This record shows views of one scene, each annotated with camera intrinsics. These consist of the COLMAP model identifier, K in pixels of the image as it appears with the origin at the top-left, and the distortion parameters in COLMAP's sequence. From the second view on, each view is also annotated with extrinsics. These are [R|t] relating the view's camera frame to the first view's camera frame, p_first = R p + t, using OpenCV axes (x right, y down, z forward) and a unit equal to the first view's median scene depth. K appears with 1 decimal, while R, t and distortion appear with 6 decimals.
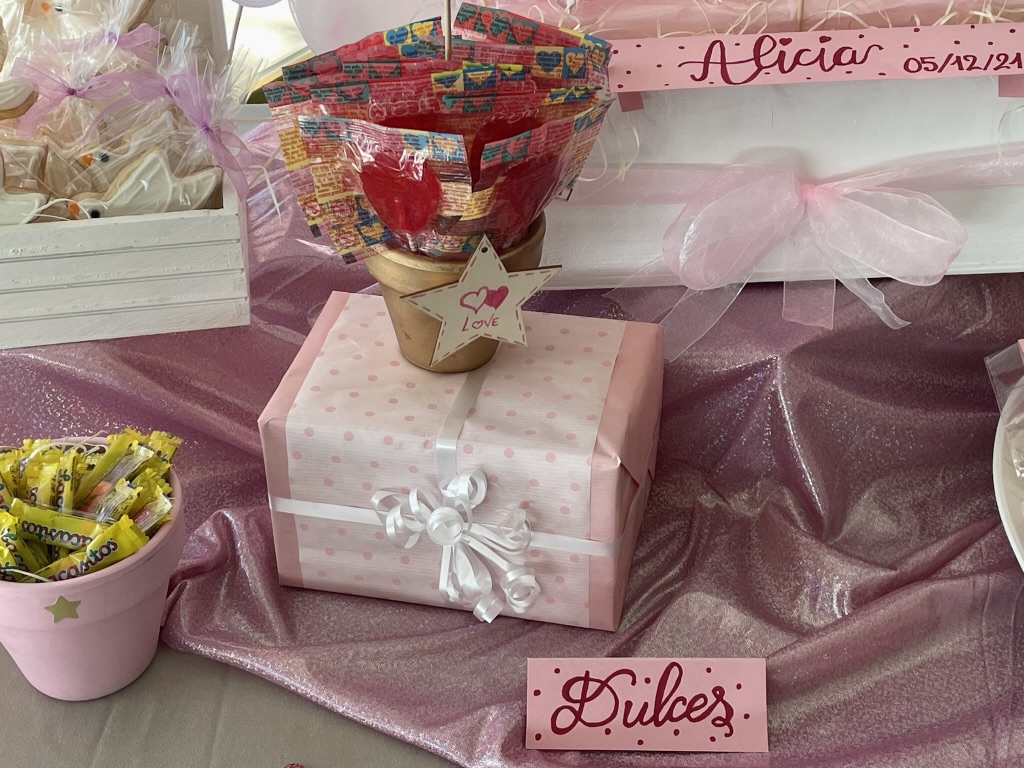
lens RADIAL K [[1623.3, 0, 512.0], [0, 1623.3, 384.0], [0, 0, 1]] dist [0.127868, -0.247575]
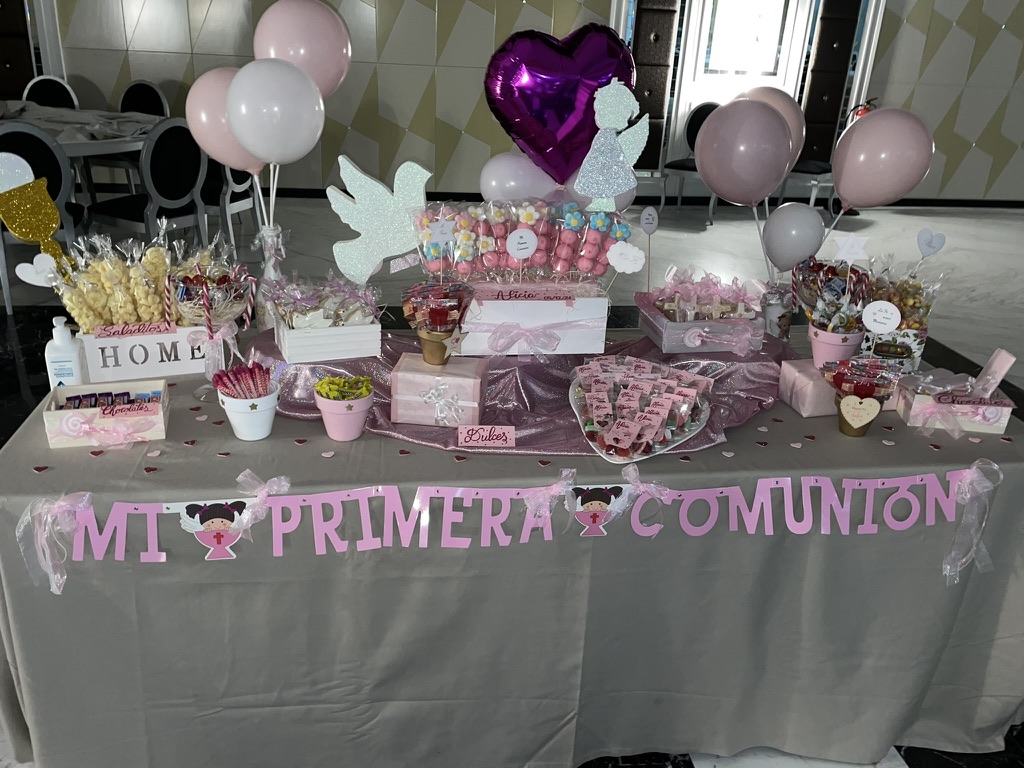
lens RADIAL K [[846.8, 0, 512.0], [0, 846.8, 384.0], [0, 0, 1]] dist [0.000741, 0.000346]
pose [[0.989073, 0.015095, 0.146650, -0.161742], [0.017415, 0.975816, -0.217897, 0.498748], [-0.146393, 0.218070, 0.964891, -1.052727]]
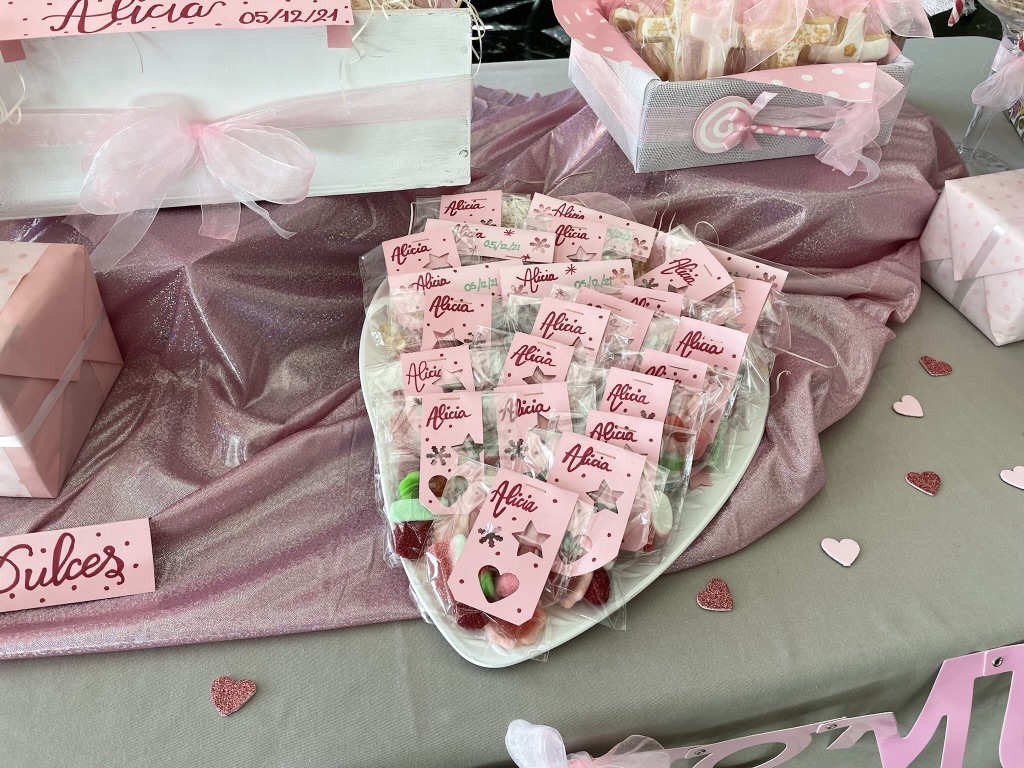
lens RADIAL K [[764.0, 0, 512.0], [0, 764.0, 384.0], [0, 0, 1]] dist [0.084510, -0.097124]
pose [[0.973140, -0.098213, 0.208214, 0.287563], [0.062143, 0.982925, 0.173198, -0.015486], [-0.221669, -0.155606, 0.962626, 0.359463]]
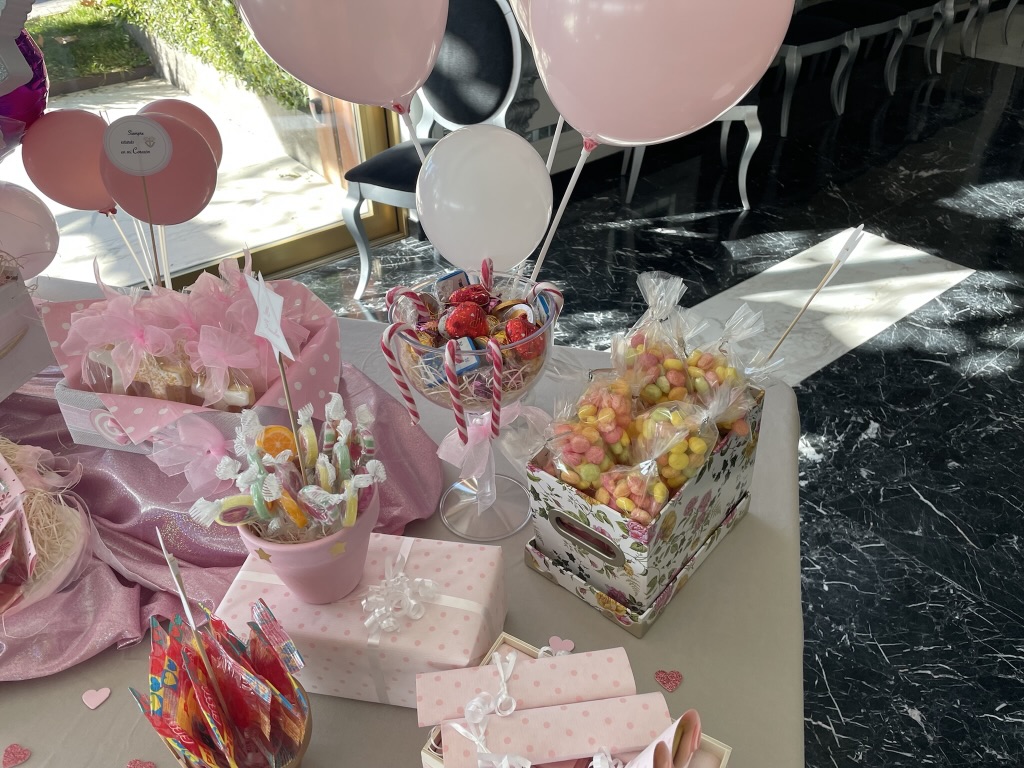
lens RADIAL K [[764.0, 0, 512.0], [0, 764.0, 384.0], [0, 0, 1]] dist [0.084510, -0.097124]
pose [[0.955872, 0.175012, -0.235967, 1.365073], [-0.171019, 0.984556, 0.037450, -0.294237], [0.238876, 0.004557, 0.971039, 0.242993]]
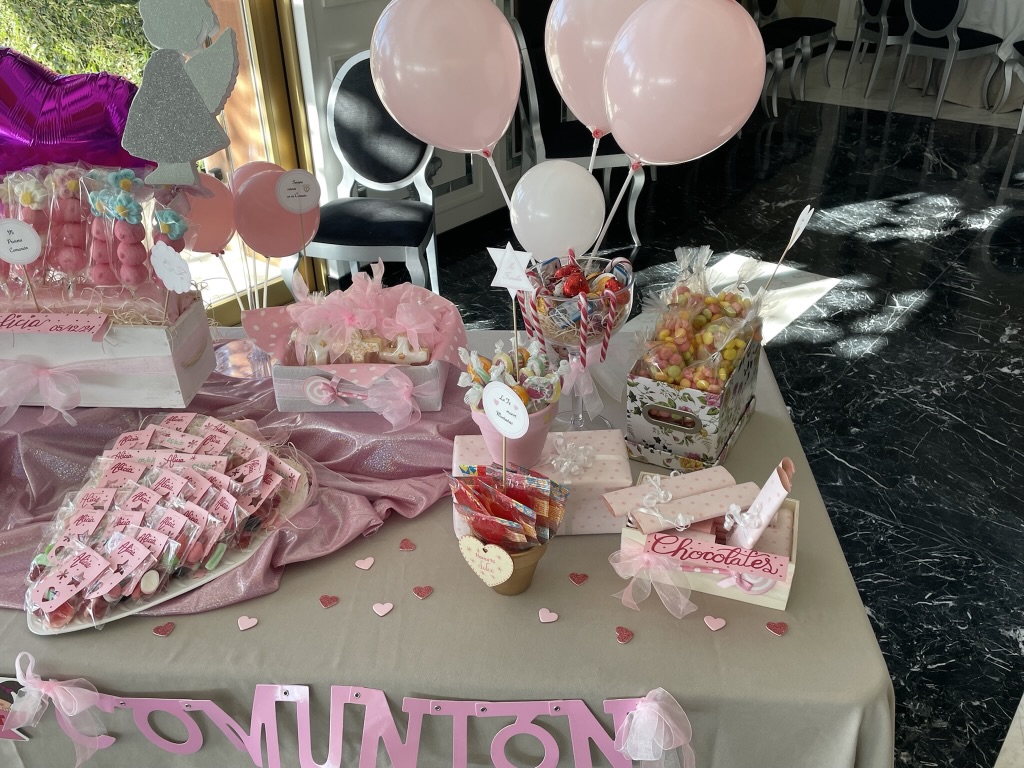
lens RADIAL K [[844.8, 0, 513.2], [0, 844.8, 394.3], [0, 0, 1]] dist [0.071708, -0.005971]
pose [[0.996085, 0.050305, -0.072690, 1.103231], [-0.055307, 0.996116, -0.068514, -0.031955], [0.068961, 0.072267, 0.994998, -0.355120]]
